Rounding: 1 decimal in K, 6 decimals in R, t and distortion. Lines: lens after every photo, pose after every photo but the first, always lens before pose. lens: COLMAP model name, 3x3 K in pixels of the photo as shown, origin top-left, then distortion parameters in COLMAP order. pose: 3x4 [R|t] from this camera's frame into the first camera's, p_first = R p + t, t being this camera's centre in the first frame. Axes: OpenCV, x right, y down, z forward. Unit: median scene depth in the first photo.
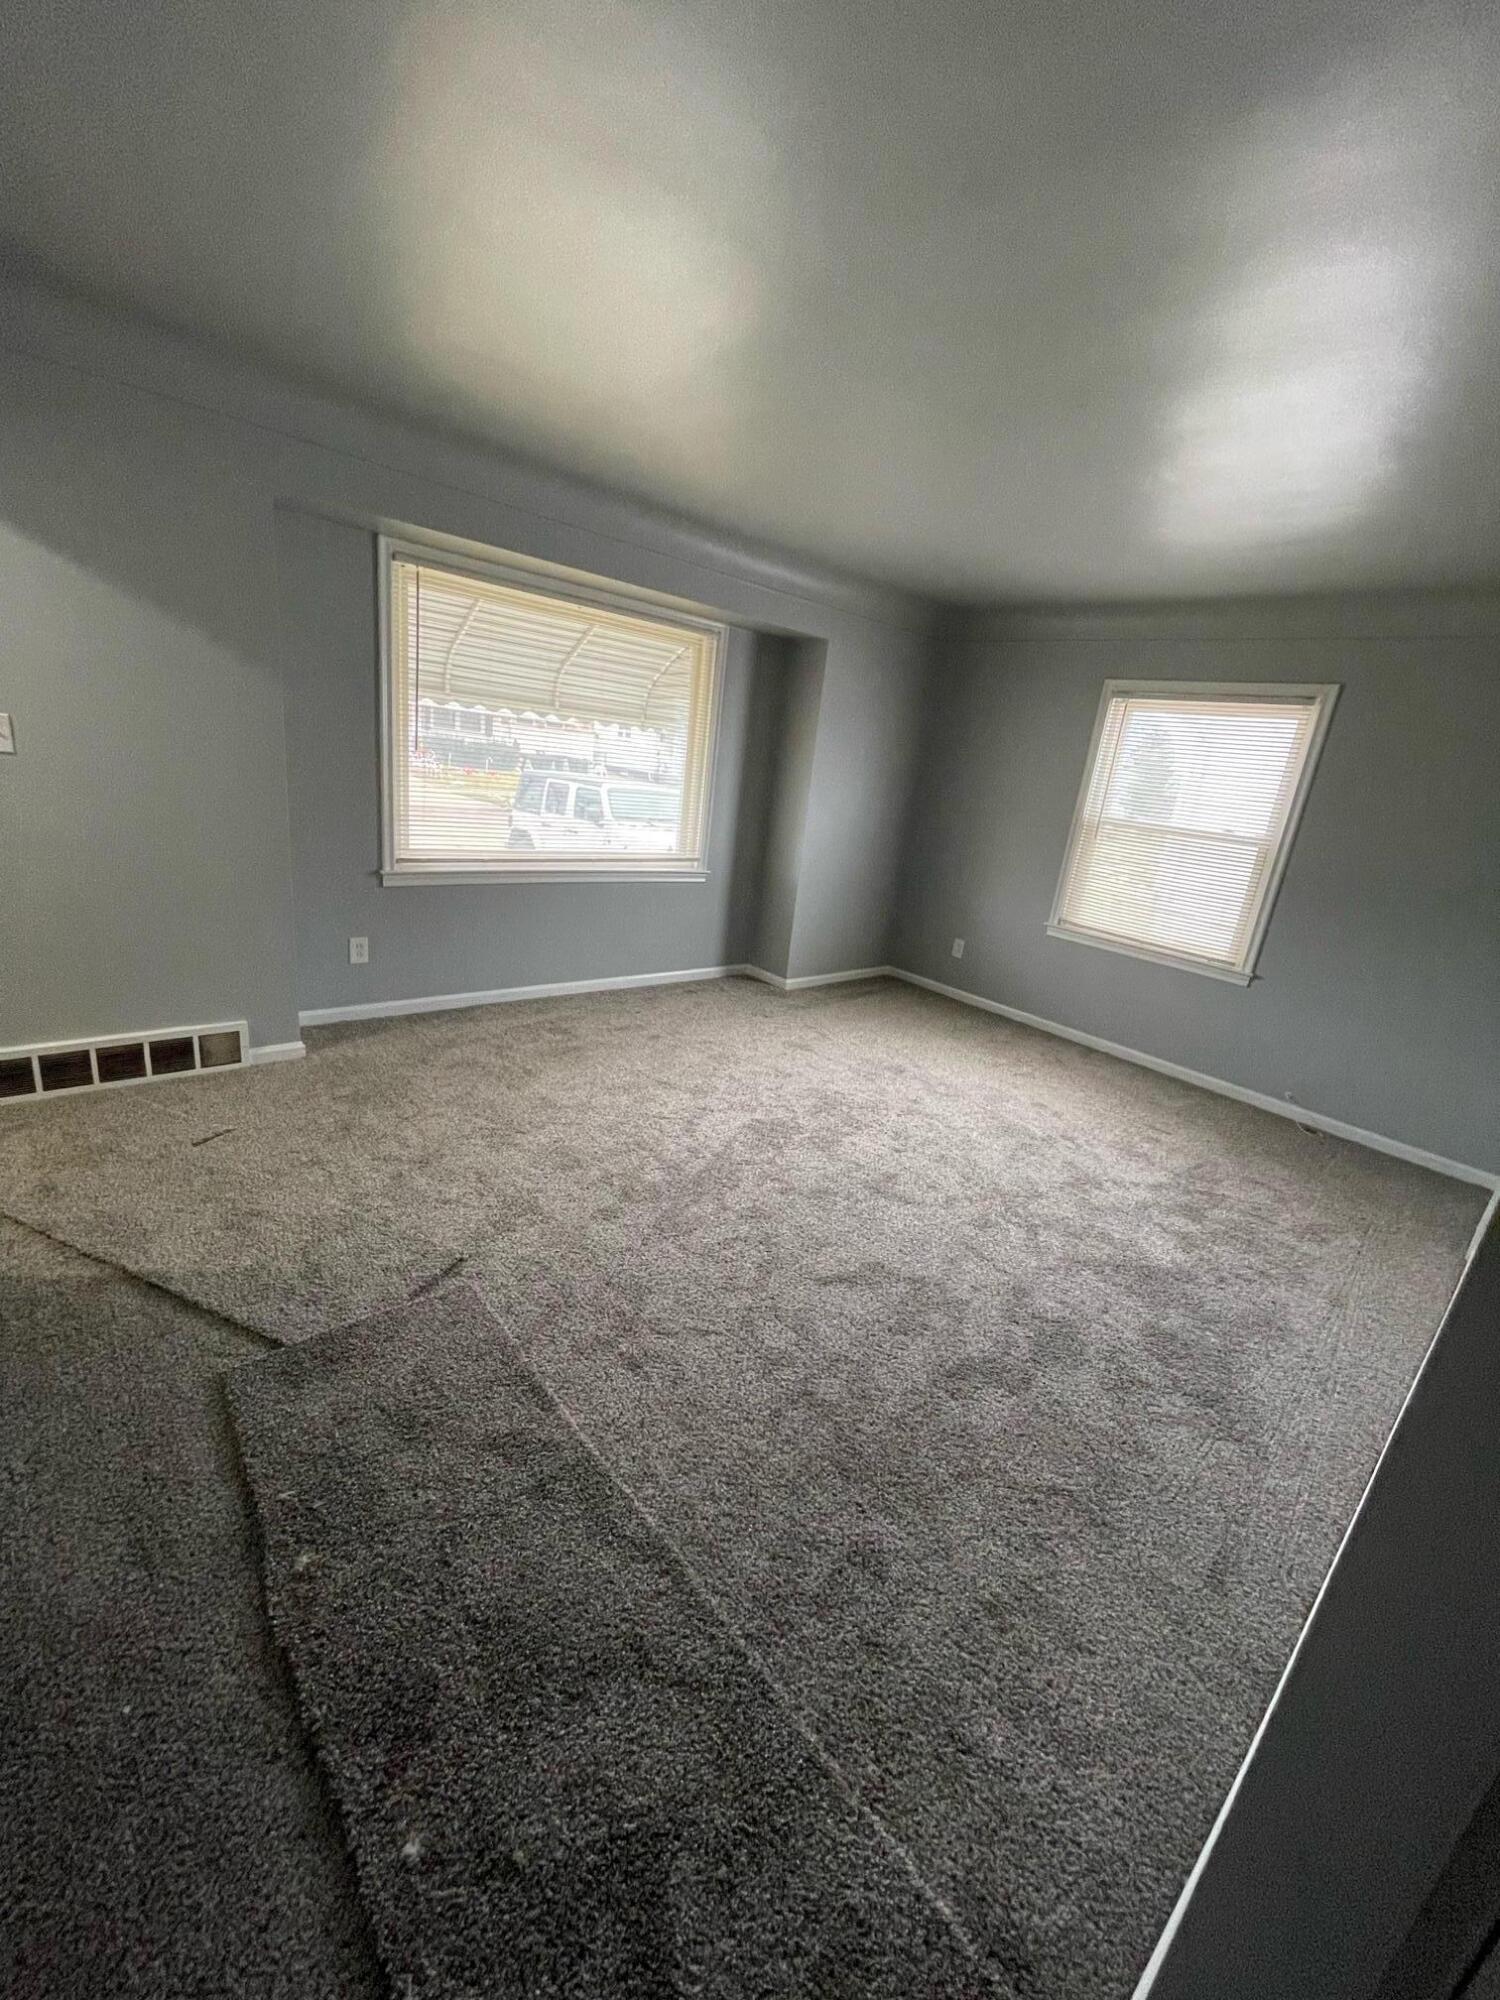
lens RADIAL K [[803.4, 0, 745.9], [0, 803.4, 998.2], [0, 0, 1]] dist [-0.004775, -0.001092]
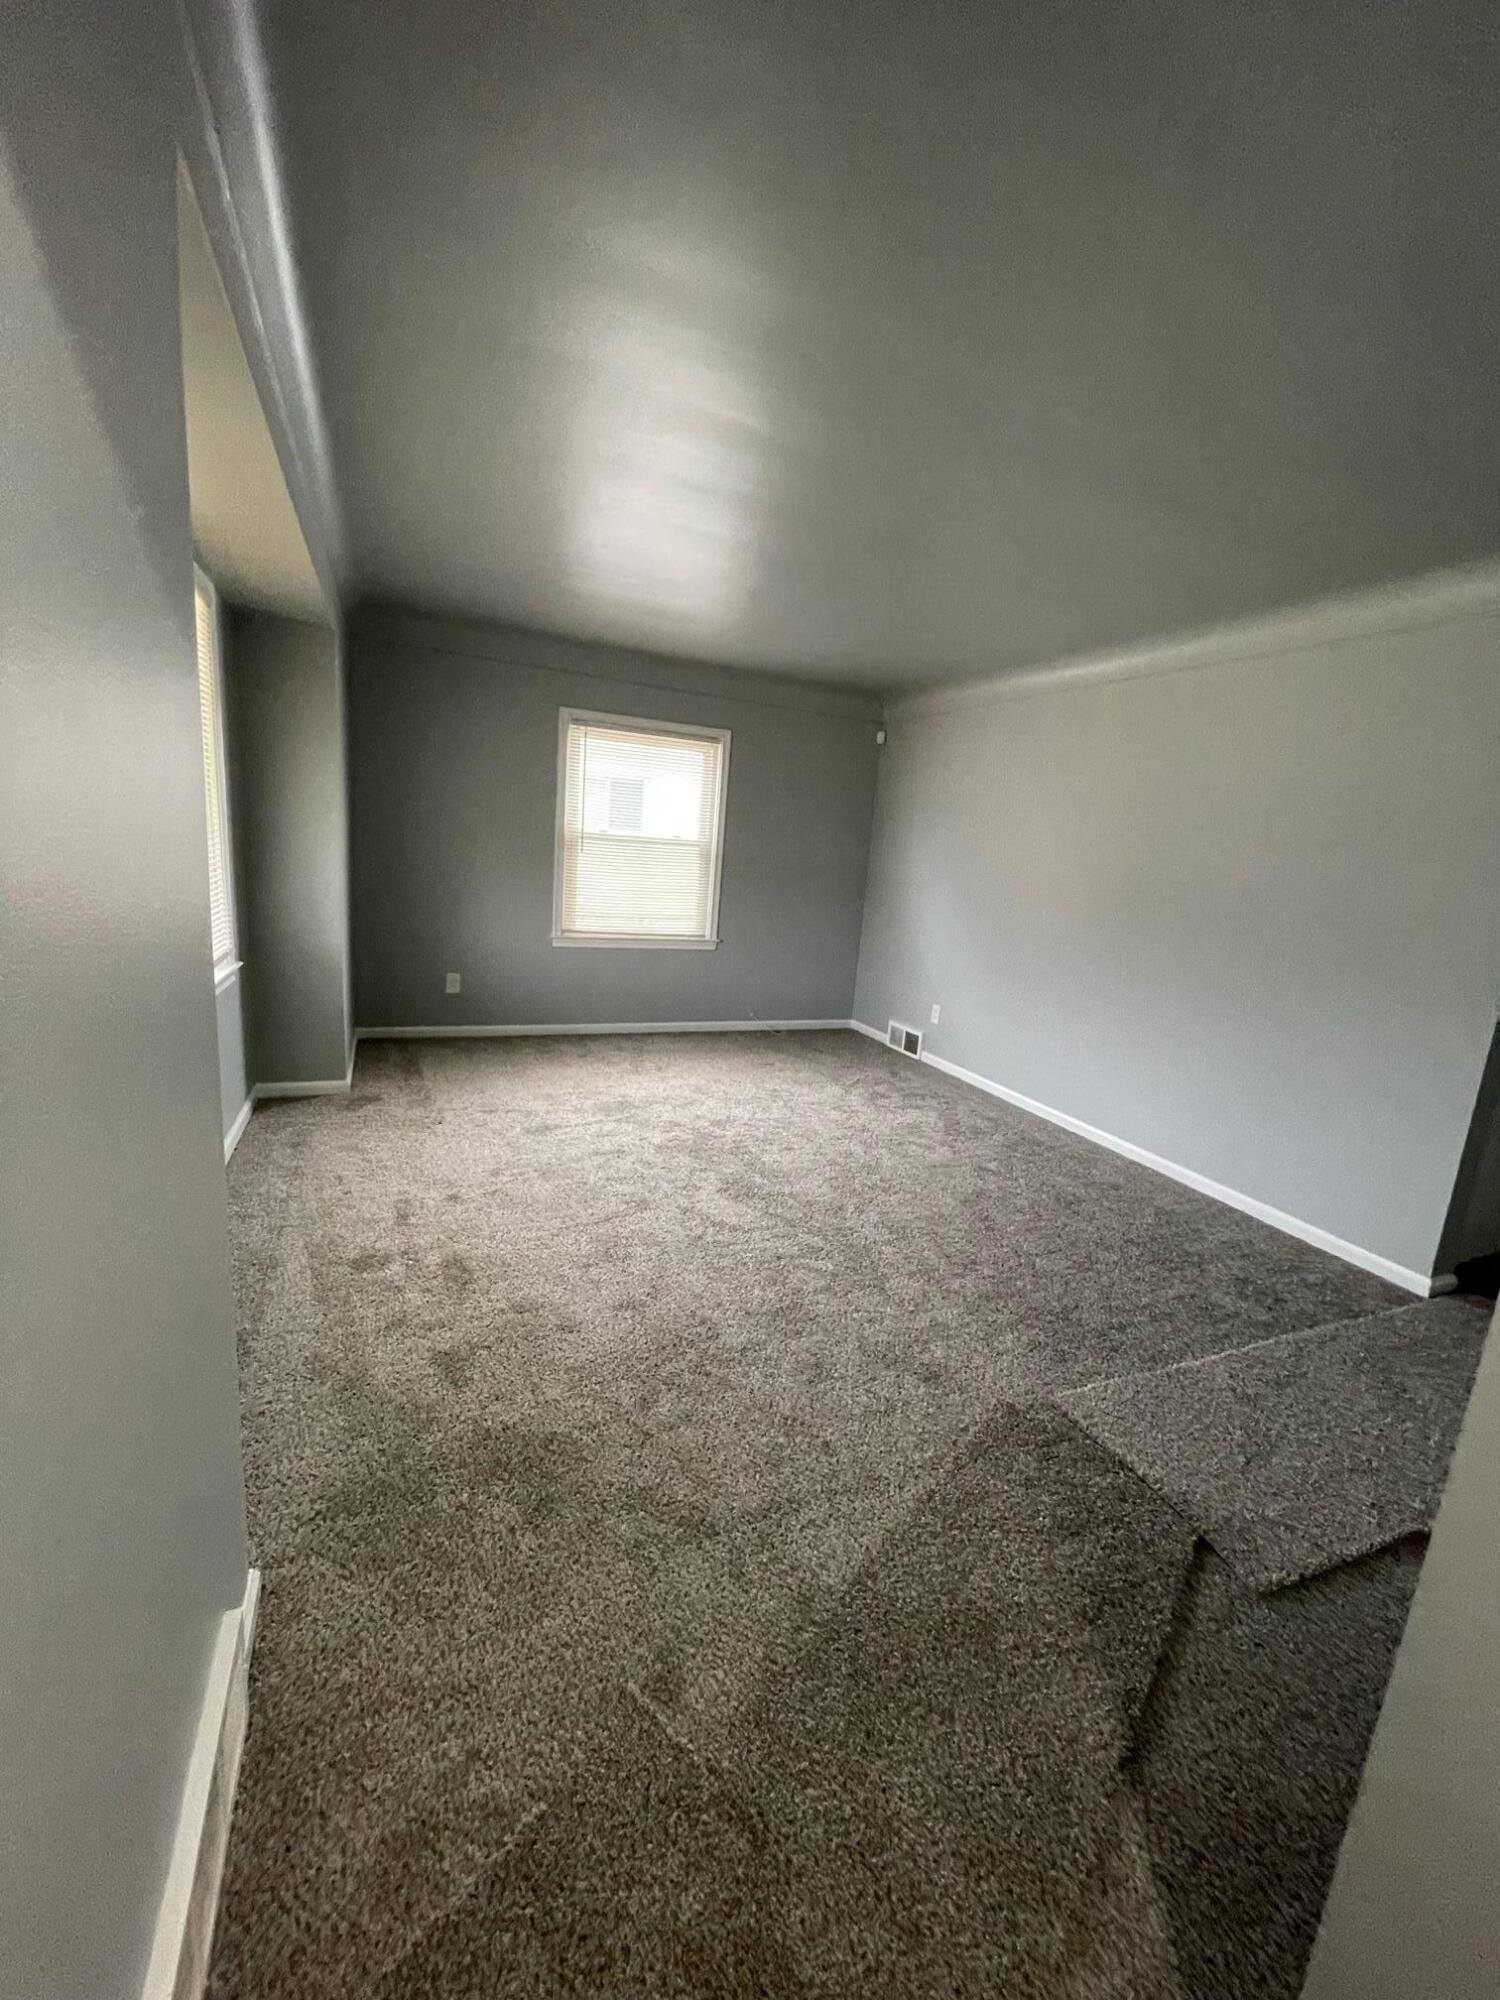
lens RADIAL K [[803.4, 0, 746.5], [0, 803.4, 1003.4], [0, 0, 1]] dist [-0.004775, -0.001092]
pose [[0.316394, -0.276568, 0.907416, -0.667078], [0.240720, 0.948654, 0.205204, -0.210242], [-0.917578, 0.153508, 0.366724, 0.507224]]
